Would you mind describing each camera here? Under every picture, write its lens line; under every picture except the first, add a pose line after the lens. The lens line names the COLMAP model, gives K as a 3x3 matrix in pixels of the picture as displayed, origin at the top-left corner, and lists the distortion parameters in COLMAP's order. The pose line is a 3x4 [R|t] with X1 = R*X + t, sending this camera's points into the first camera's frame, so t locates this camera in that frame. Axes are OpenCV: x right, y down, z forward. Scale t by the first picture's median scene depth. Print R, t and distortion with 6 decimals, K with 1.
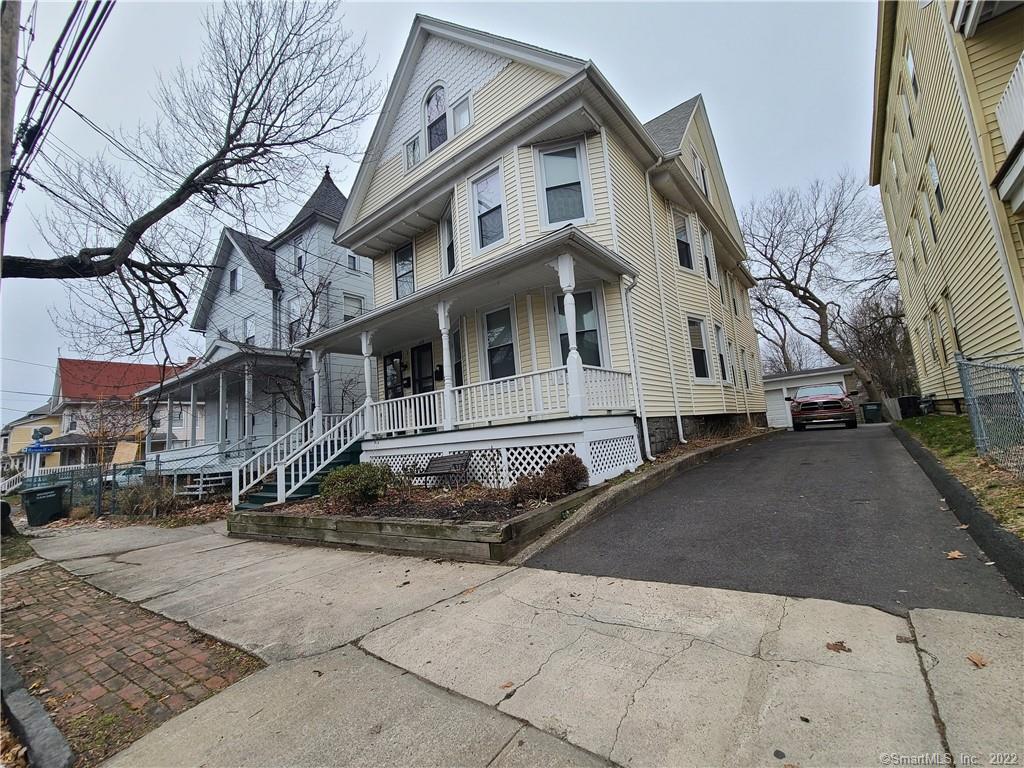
lens RADIAL K [[418.2, 0, 517.4], [0, 418.2, 381.1], [0, 0, 1]] dist [-0.000203, -0.000699]
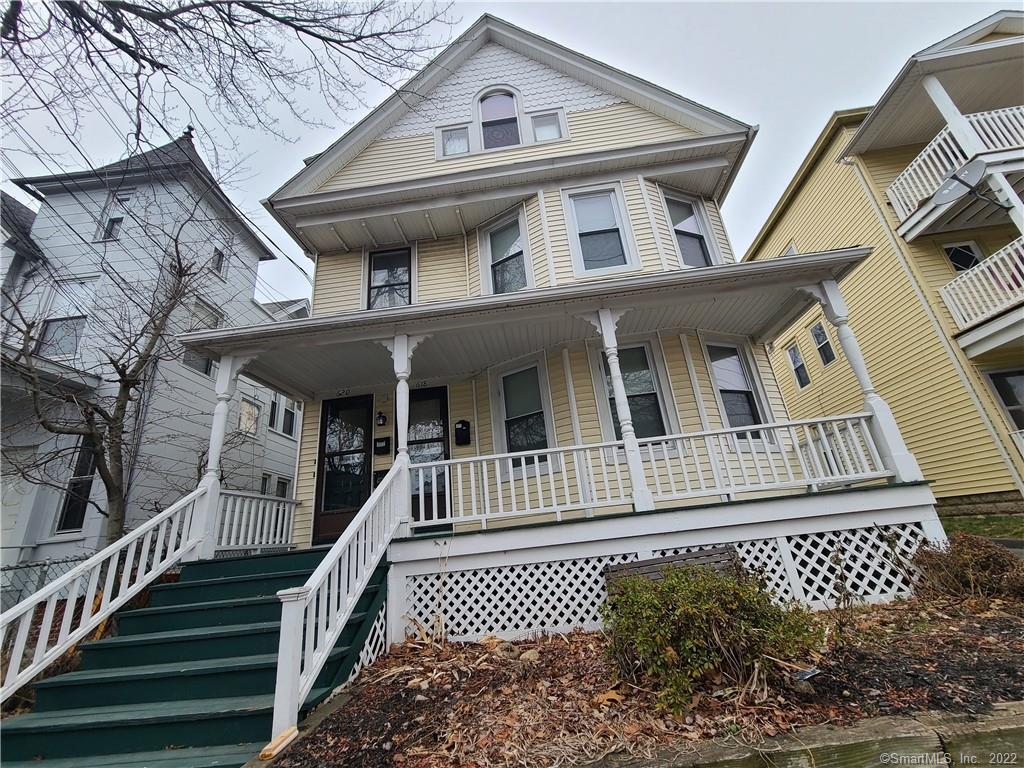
lens RADIAL K [[418.2, 0, 517.4], [0, 418.2, 381.1], [0, 0, 1]] dist [-0.000203, -0.000699]
pose [[0.832553, 0.198714, 0.517077, -0.508748], [-0.041227, 0.953082, -0.299891, 0.100953], [-0.552409, 0.228358, 0.801684, 0.475140]]
